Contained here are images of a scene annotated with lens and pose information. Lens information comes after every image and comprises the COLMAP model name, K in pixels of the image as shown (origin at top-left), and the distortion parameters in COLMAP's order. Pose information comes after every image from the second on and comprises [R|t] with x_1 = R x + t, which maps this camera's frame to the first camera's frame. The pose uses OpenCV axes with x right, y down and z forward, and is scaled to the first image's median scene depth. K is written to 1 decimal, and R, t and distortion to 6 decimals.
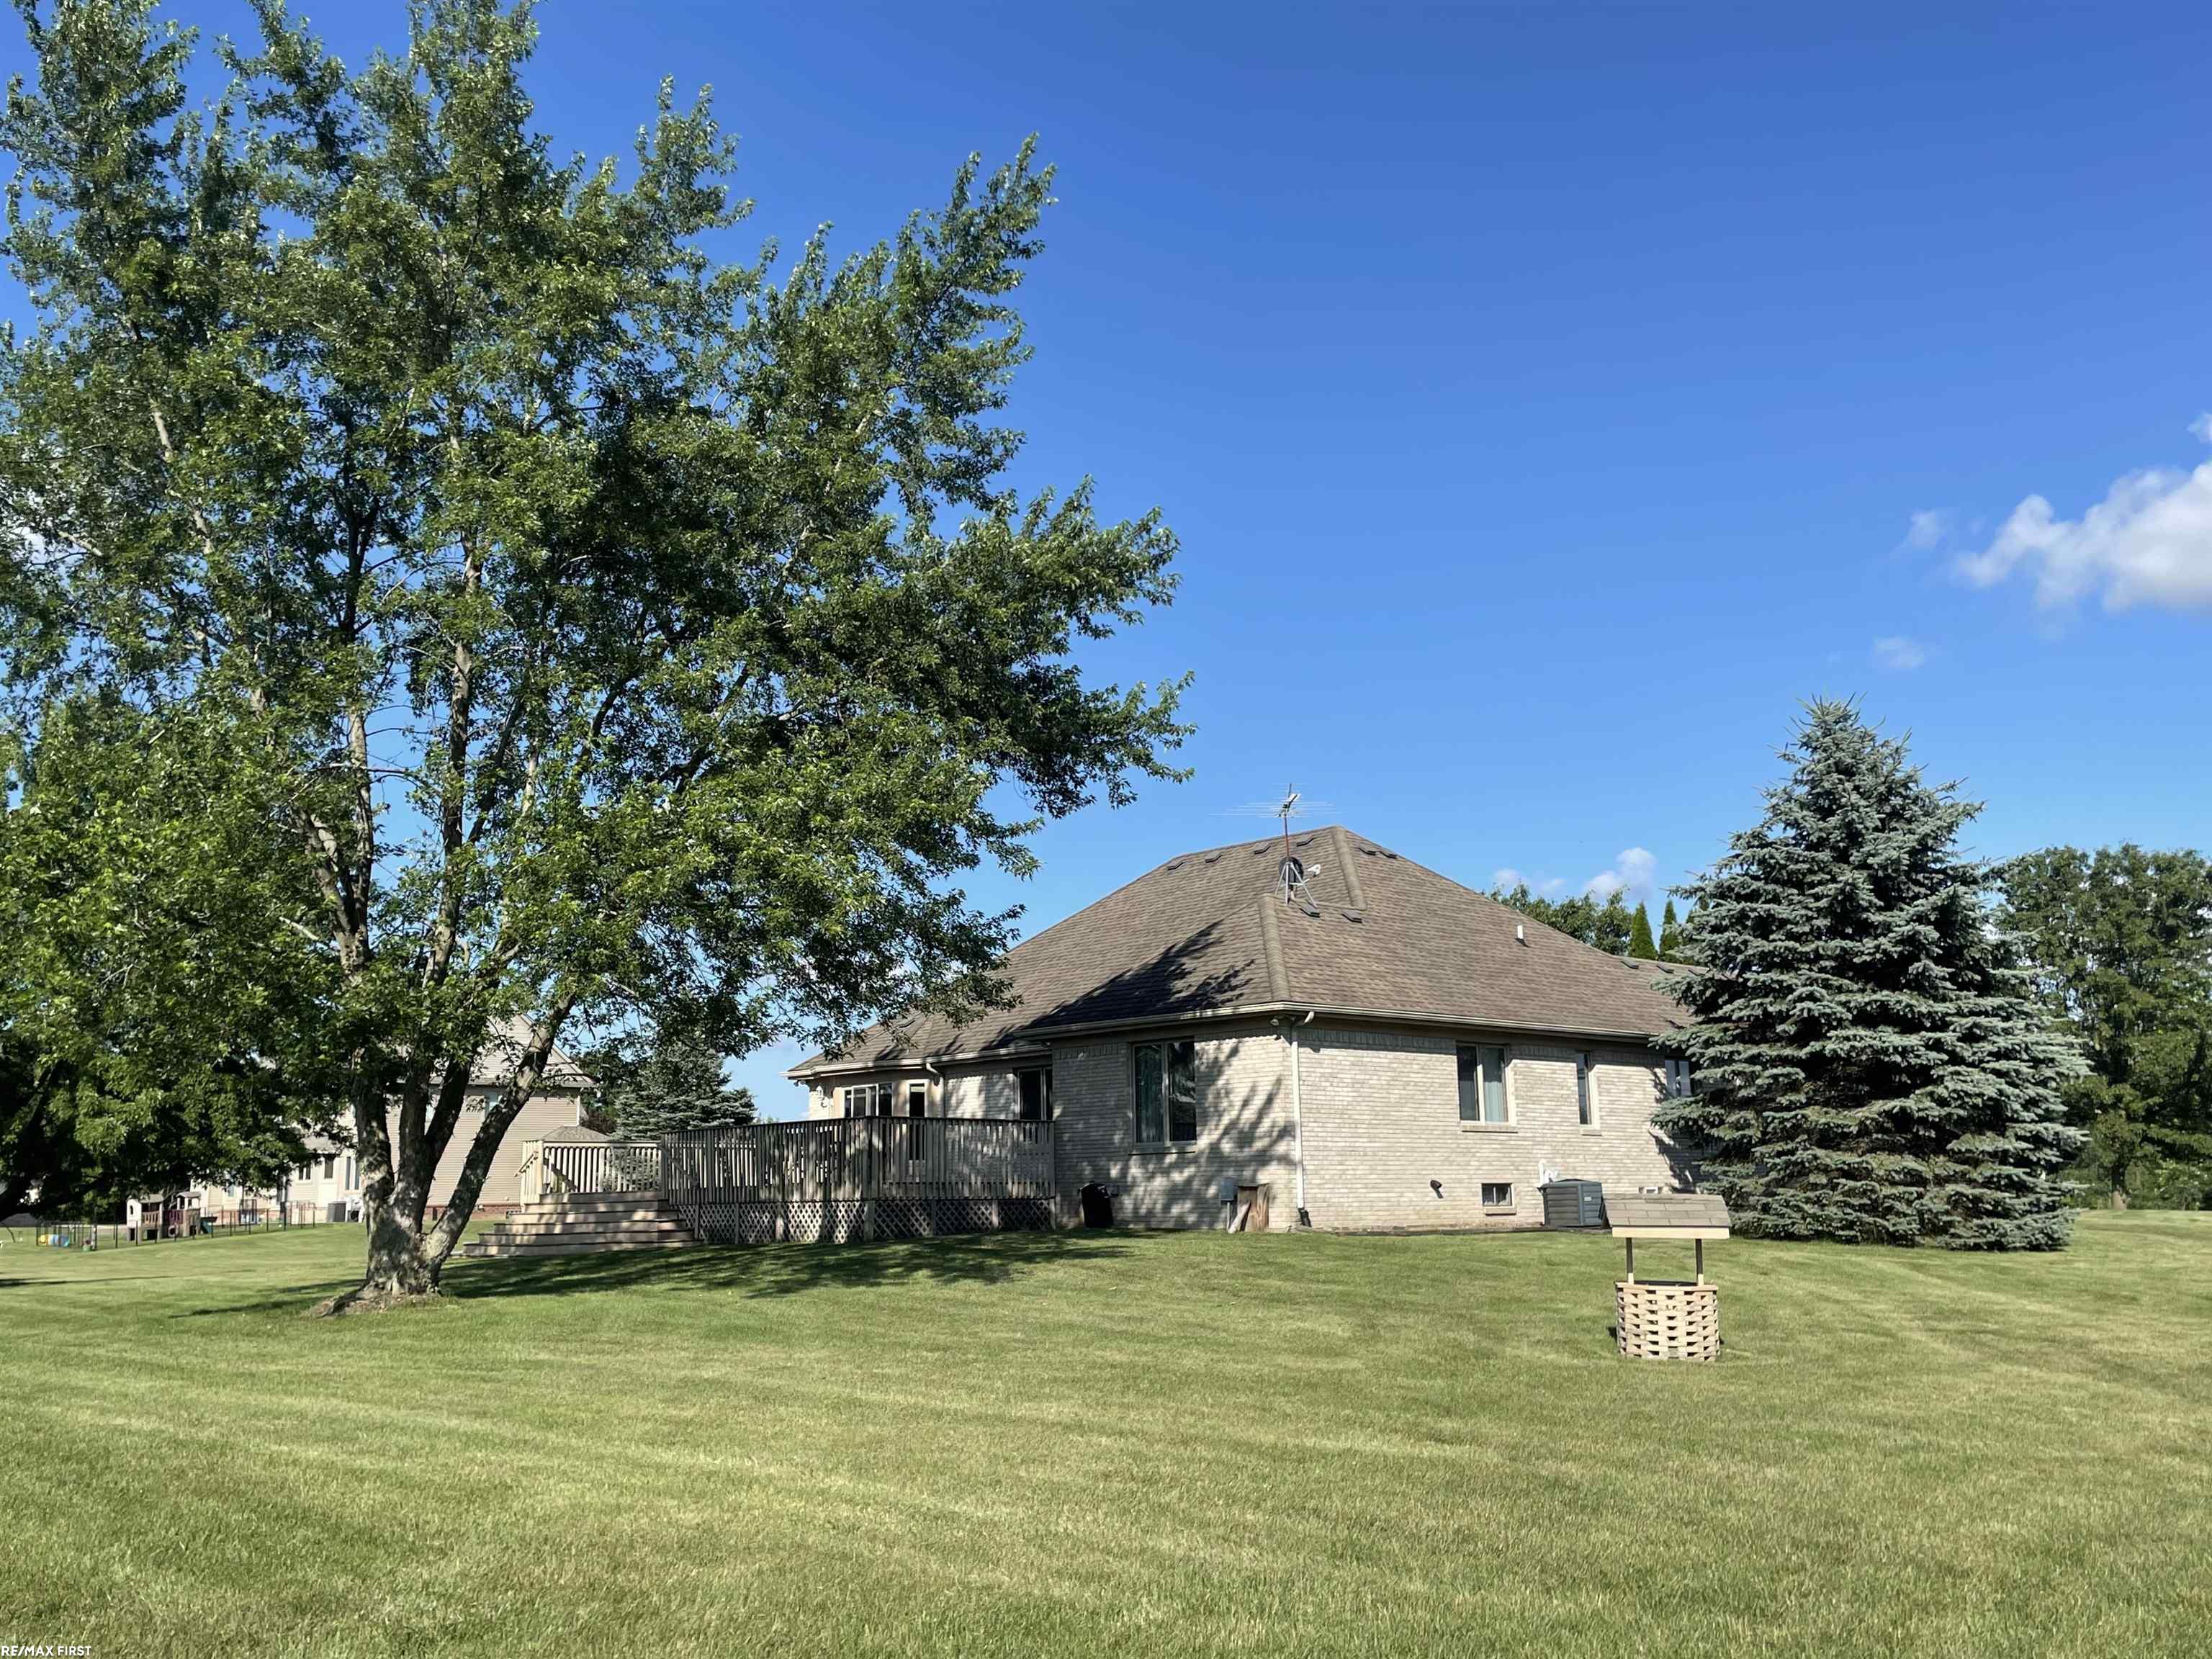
lens RADIAL K [[1901.7, 0, 1101.9], [0, 1901.7, 873.1], [0, 0, 1]] dist [0.109773, -0.195540]
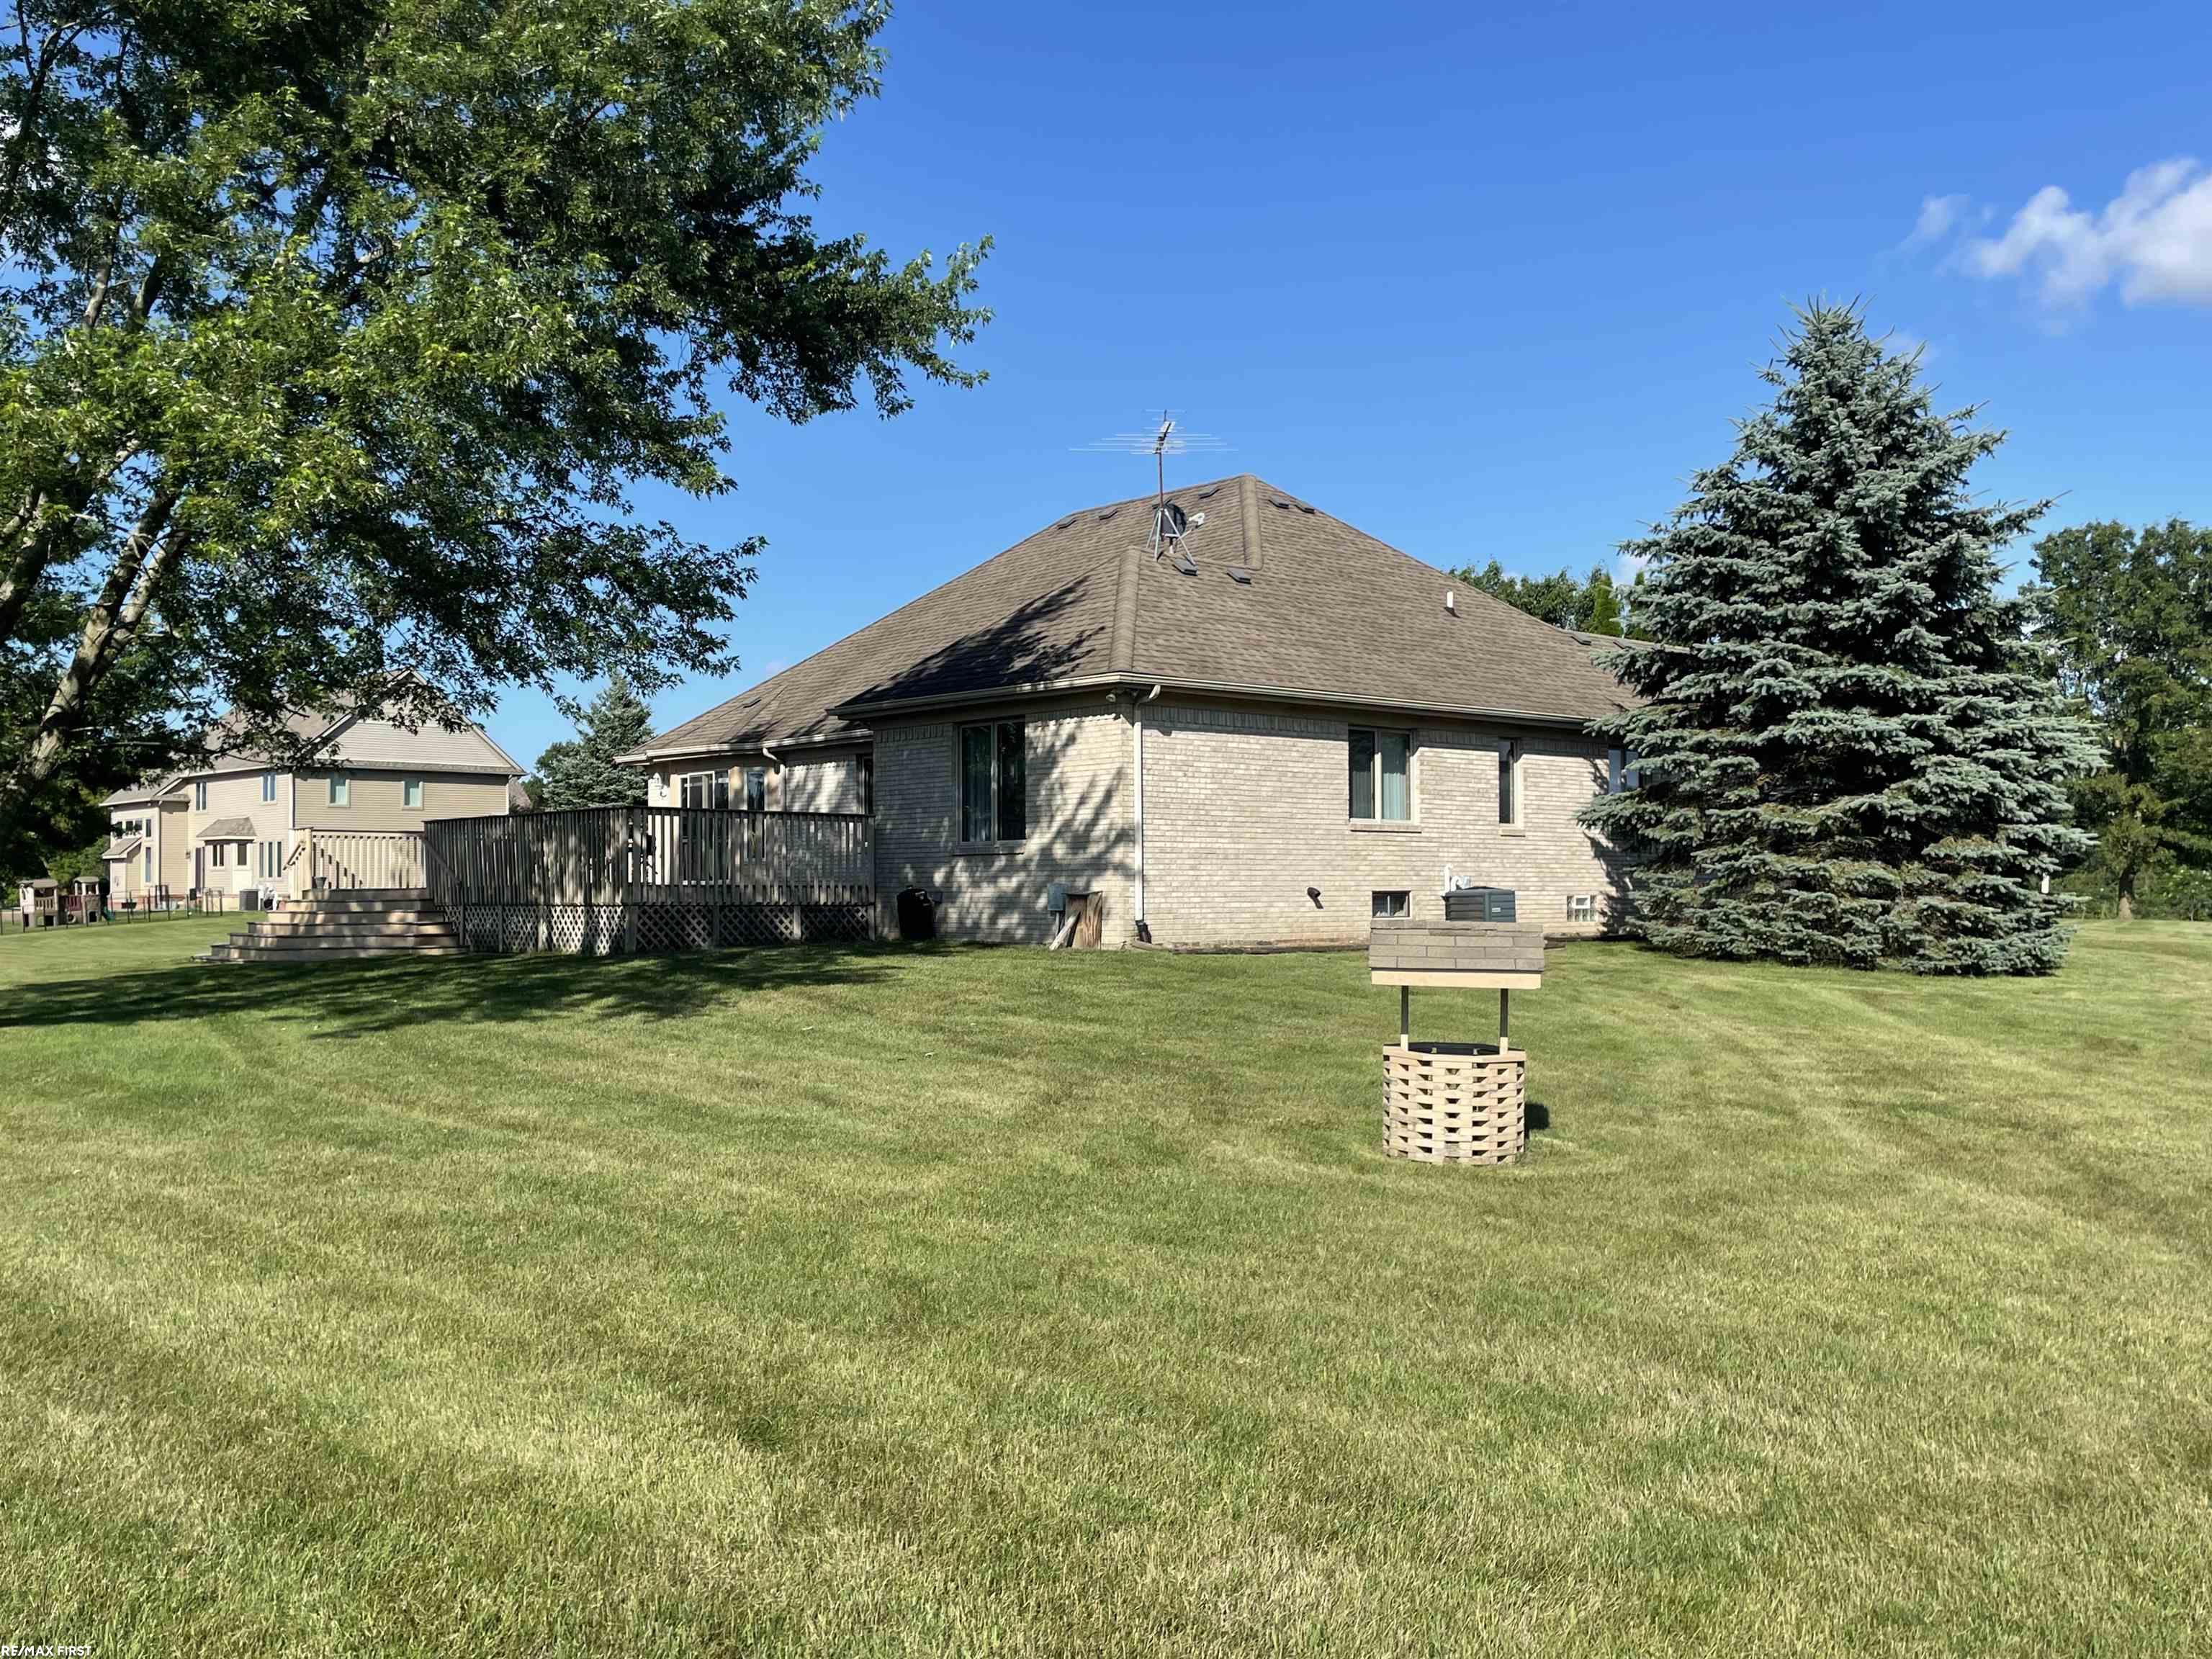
lens RADIAL K [[1901.7, 0, 1101.9], [0, 1901.7, 873.1], [0, 0, 1]] dist [0.109773, -0.195540]
pose [[0.999917, 0.009789, -0.008422, 0.088437], [-0.008340, 0.987469, 0.157589, 0.022256], [0.009860, -0.157506, 0.987469, 0.169622]]
